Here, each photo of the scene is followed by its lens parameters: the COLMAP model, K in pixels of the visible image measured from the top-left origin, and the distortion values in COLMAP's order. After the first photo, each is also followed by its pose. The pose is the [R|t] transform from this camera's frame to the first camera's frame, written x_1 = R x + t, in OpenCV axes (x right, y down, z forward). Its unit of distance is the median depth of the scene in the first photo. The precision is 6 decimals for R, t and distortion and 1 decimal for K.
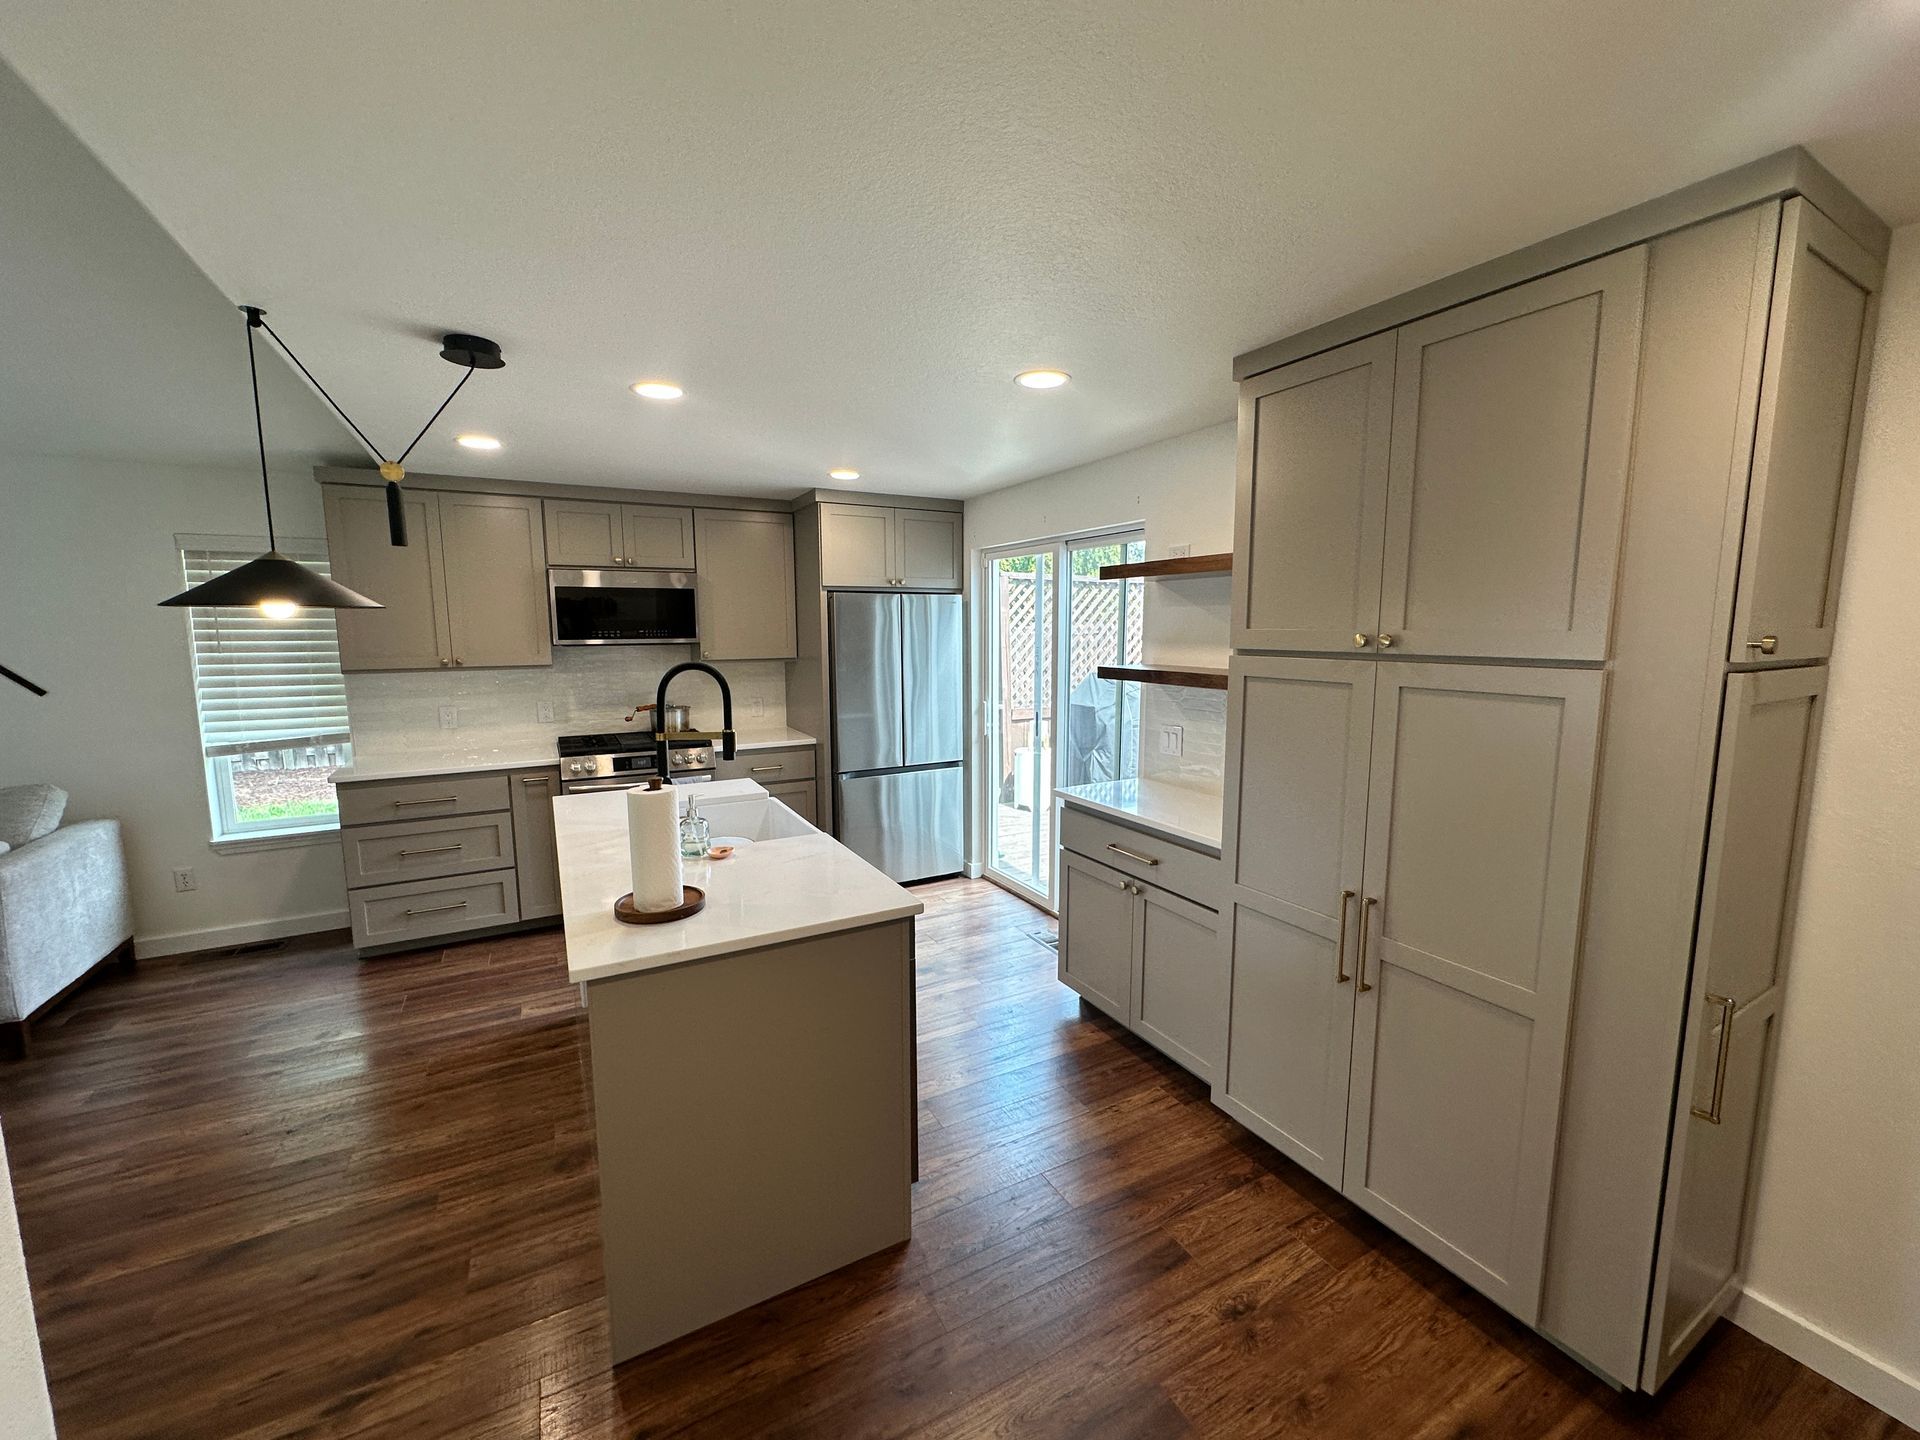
lens RADIAL K [[766.6, 0, 961.9], [0, 766.6, 720.9], [0, 0, 1]] dist [-0.003594, 0.000159]
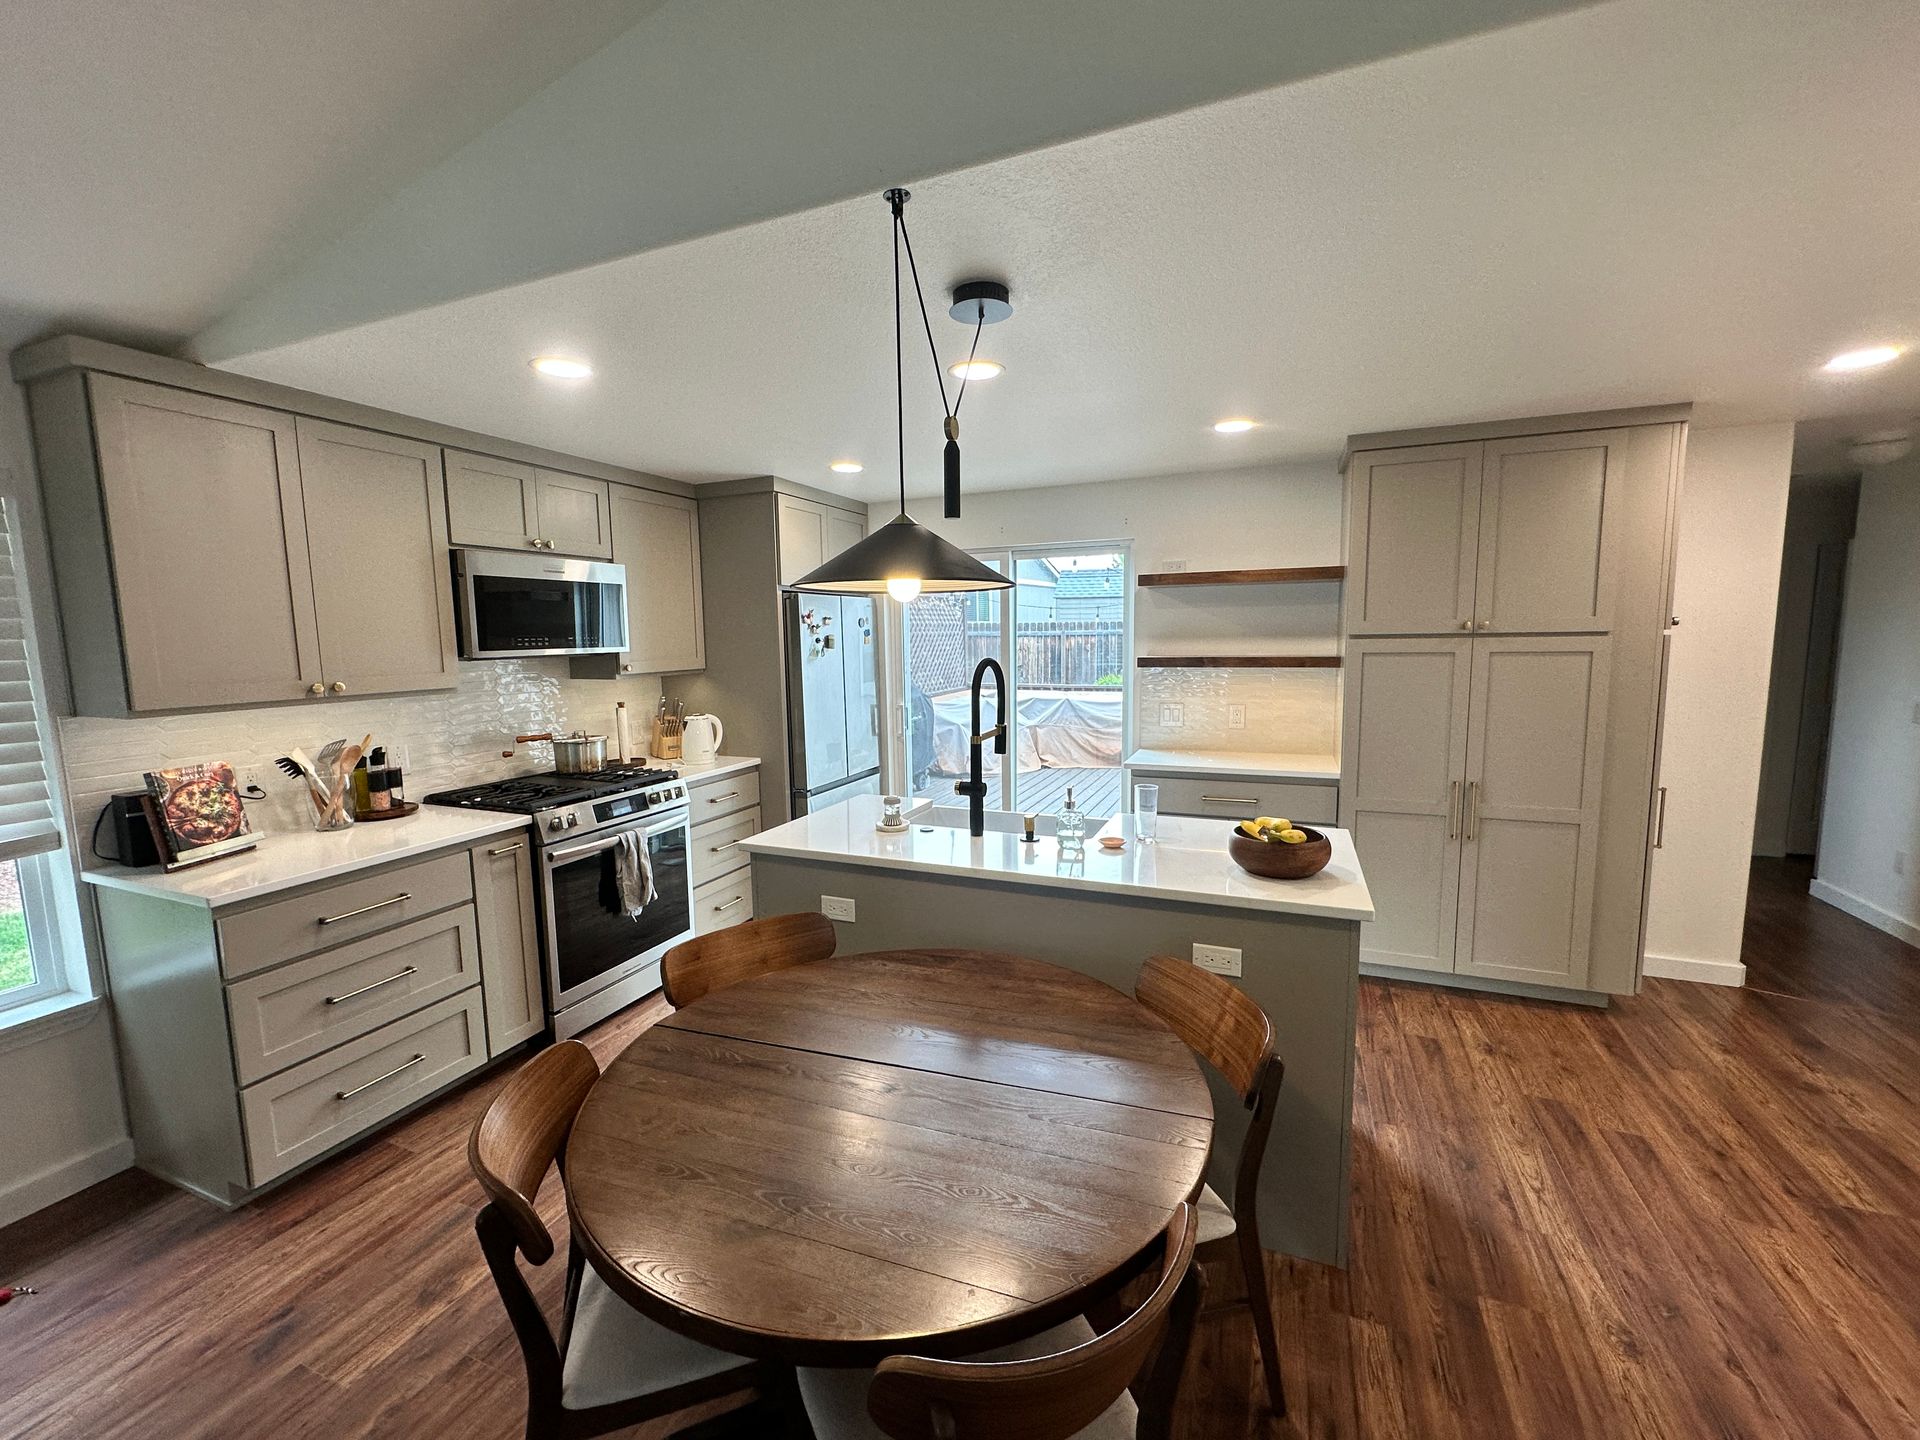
lens RADIAL K [[779.5, 0, 962.4], [0, 779.5, 720.6], [0, 0, 1]] dist [-0.004772, 0.000892]
pose [[0.779510, -0.079796, 0.621287, -0.895610], [0.092327, 0.995656, 0.012038, -0.014141], [-0.619549, 0.047978, 0.783491, 0.242522]]
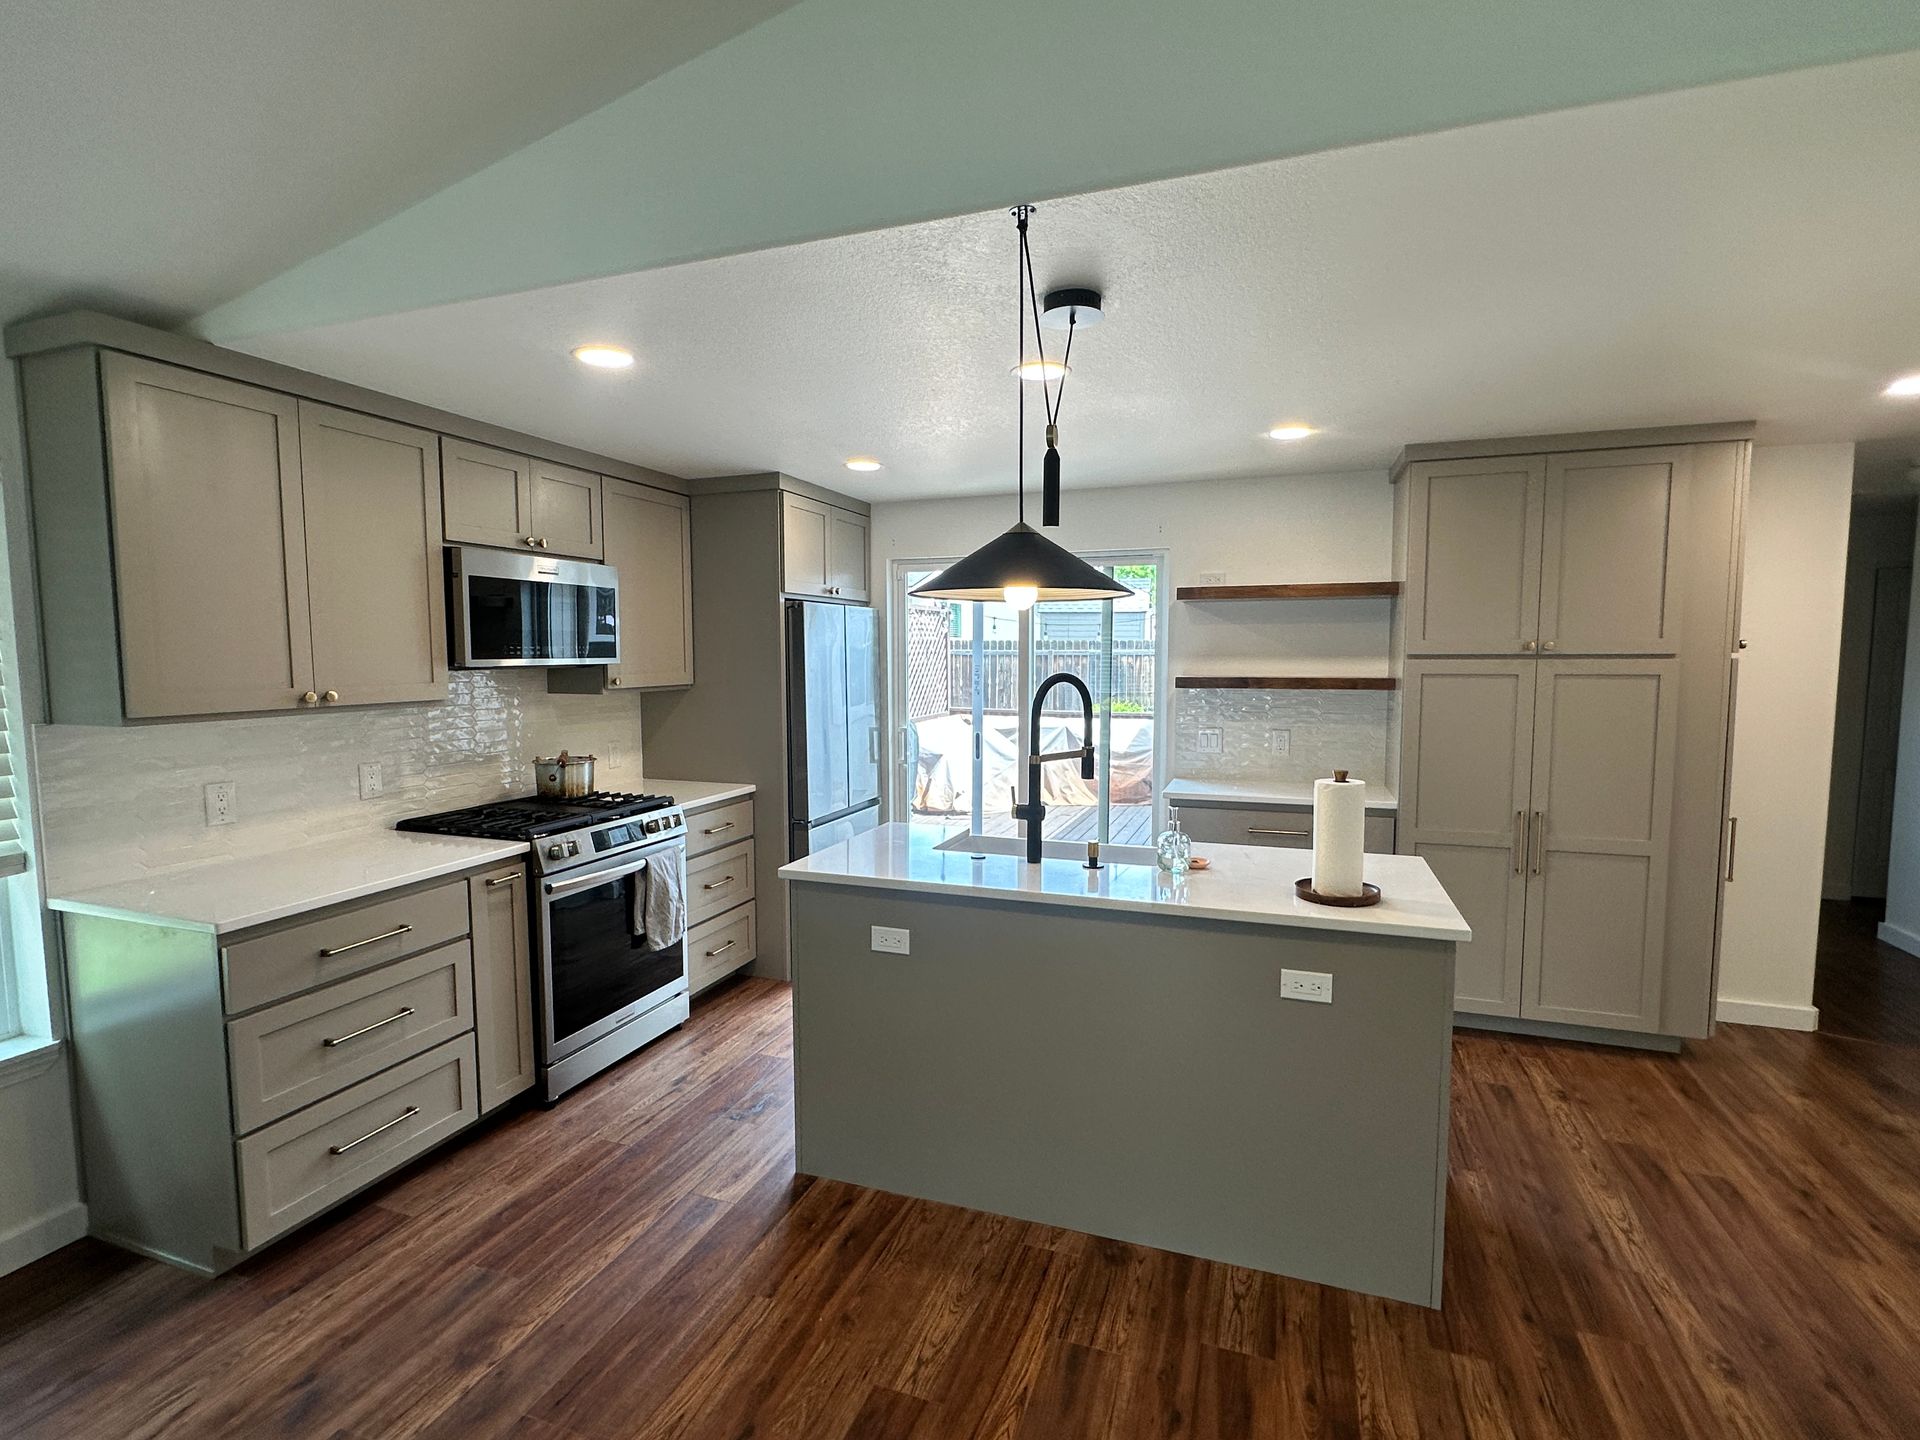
lens RADIAL K [[912.9, 0, 959.9], [0, 912.9, 724.2], [0, 0, 1]] dist [-0.006034, 0.001286]
pose [[0.749768, -0.052051, 0.659651, -1.029376], [0.083964, 0.996327, -0.016817, -0.008415], [-0.656352, 0.067995, 0.751384, 0.247664]]
